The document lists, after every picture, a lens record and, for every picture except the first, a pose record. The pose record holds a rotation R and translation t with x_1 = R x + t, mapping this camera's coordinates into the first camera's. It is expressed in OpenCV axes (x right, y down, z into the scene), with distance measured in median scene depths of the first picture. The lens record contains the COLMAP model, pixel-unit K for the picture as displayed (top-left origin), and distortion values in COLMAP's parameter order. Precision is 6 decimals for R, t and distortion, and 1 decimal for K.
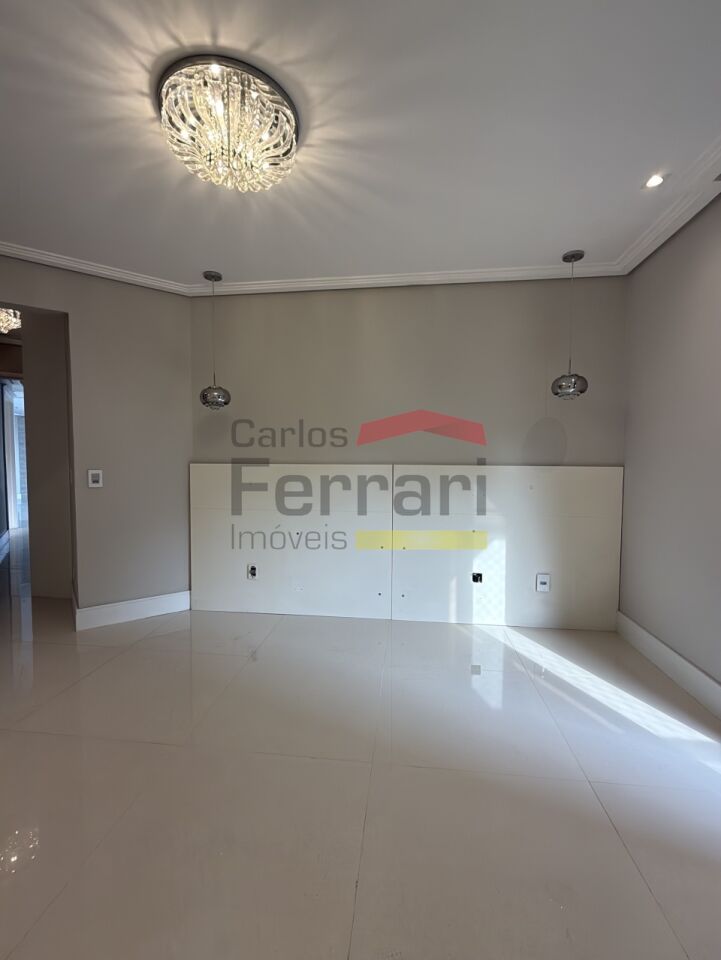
lens RADIAL K [[419.8, 0, 361.9], [0, 419.8, 480.8], [0, 0, 1]] dist [0.001544, -0.001056]
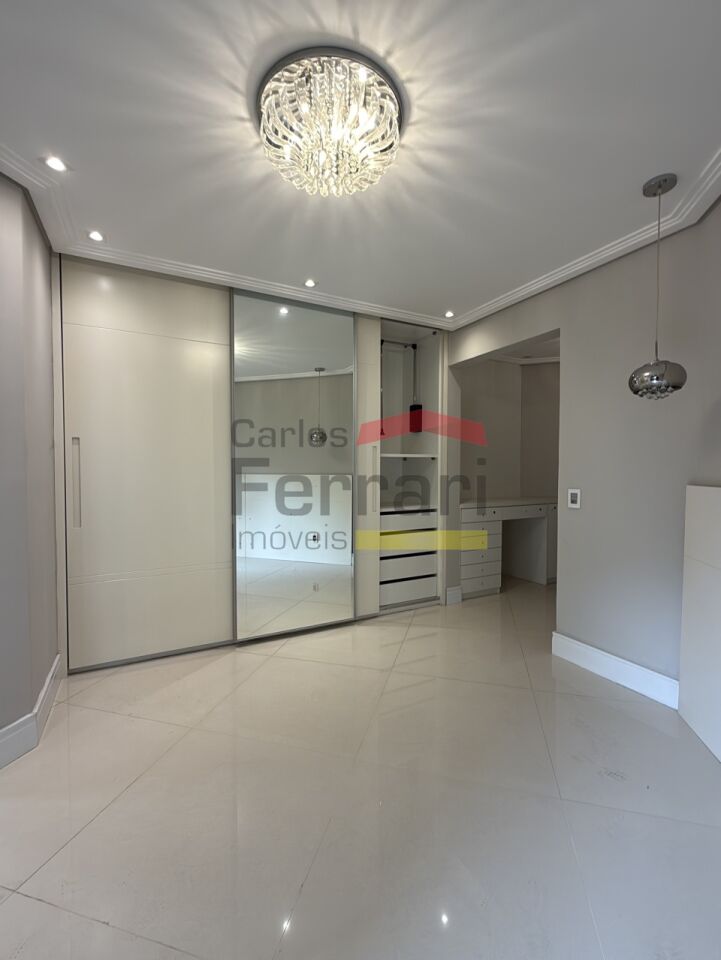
lens RADIAL K [[419.8, 0, 359.5], [0, 419.8, 480.5], [0, 0, 1]] dist [0.001544, -0.001056]
pose [[-0.153319, 0.021756, -0.987937, 0.335699], [-0.046306, 0.998501, 0.029175, -0.049017], [0.987091, 0.050220, -0.152082, 0.677191]]
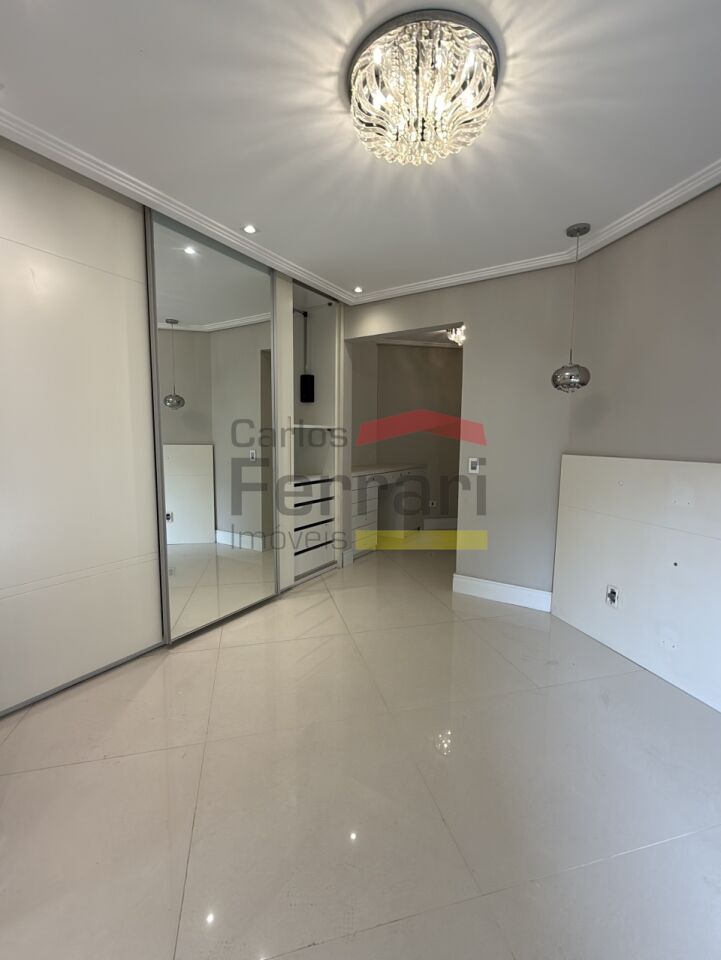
lens RADIAL K [[419.8, 0, 359.0], [0, 419.8, 480.3], [0, 0, 1]] dist [0.001544, -0.001056]
pose [[0.358562, 0.093571, -0.928804, 0.305749], [-0.049457, 0.995470, 0.081195, -0.042130], [0.932195, 0.016822, 0.361566, 0.305476]]
